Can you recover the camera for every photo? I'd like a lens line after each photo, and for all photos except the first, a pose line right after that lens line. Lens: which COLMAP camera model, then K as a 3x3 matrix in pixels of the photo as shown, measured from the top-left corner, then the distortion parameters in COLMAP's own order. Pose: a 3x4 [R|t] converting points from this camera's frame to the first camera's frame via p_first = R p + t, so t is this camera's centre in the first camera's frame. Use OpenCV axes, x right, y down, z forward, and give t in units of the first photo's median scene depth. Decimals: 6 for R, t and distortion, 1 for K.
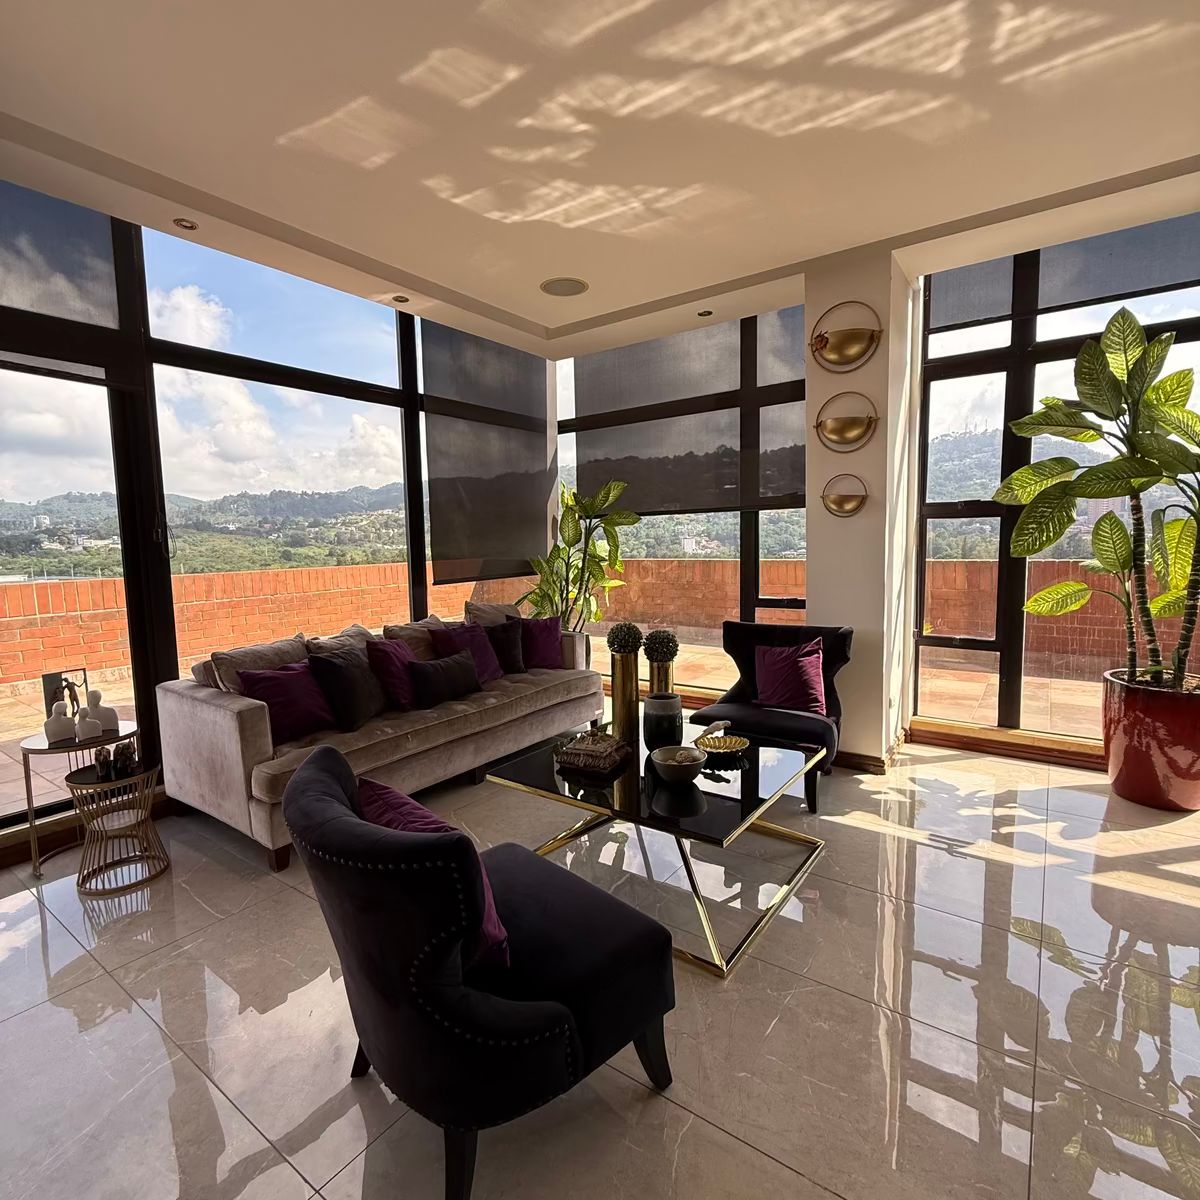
lens RADIAL K [[639.8, 0, 602.9], [0, 639.8, 601.6], [0, 0, 1]] dist [-0.000463, -0.000318]
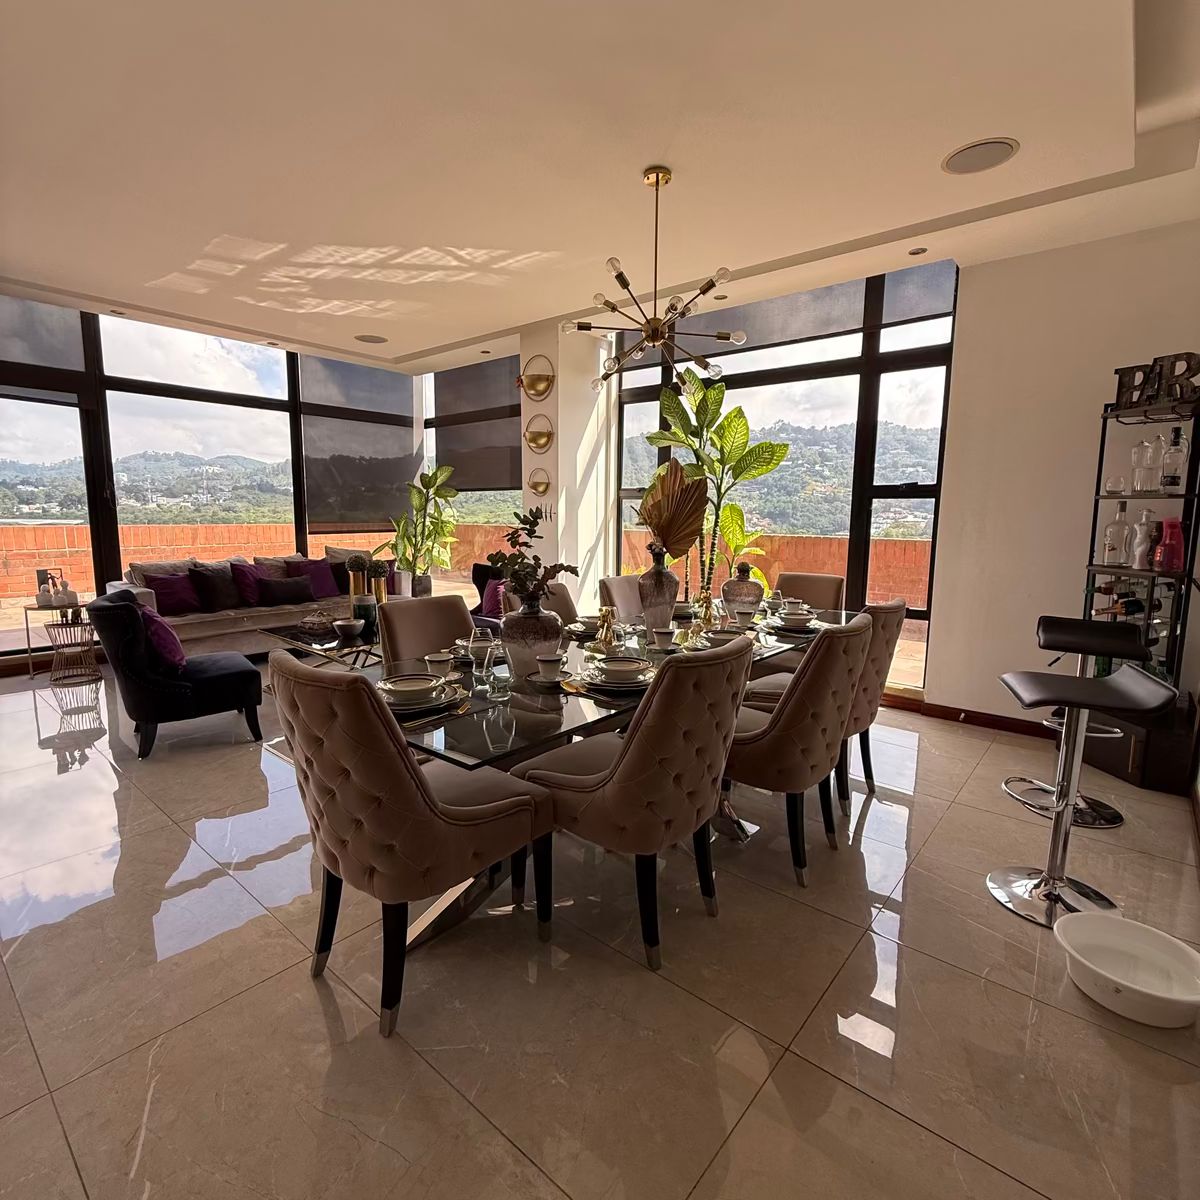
lens RADIAL K [[639.8, 0, 603.3], [0, 639.8, 603.0], [0, 0, 1]] dist [-0.000463, -0.000318]
pose [[0.996467, 0.043459, -0.071873, 0.713422], [-0.040305, 0.998184, 0.044763, 0.052156], [0.073688, -0.041708, 0.996409, -0.574779]]
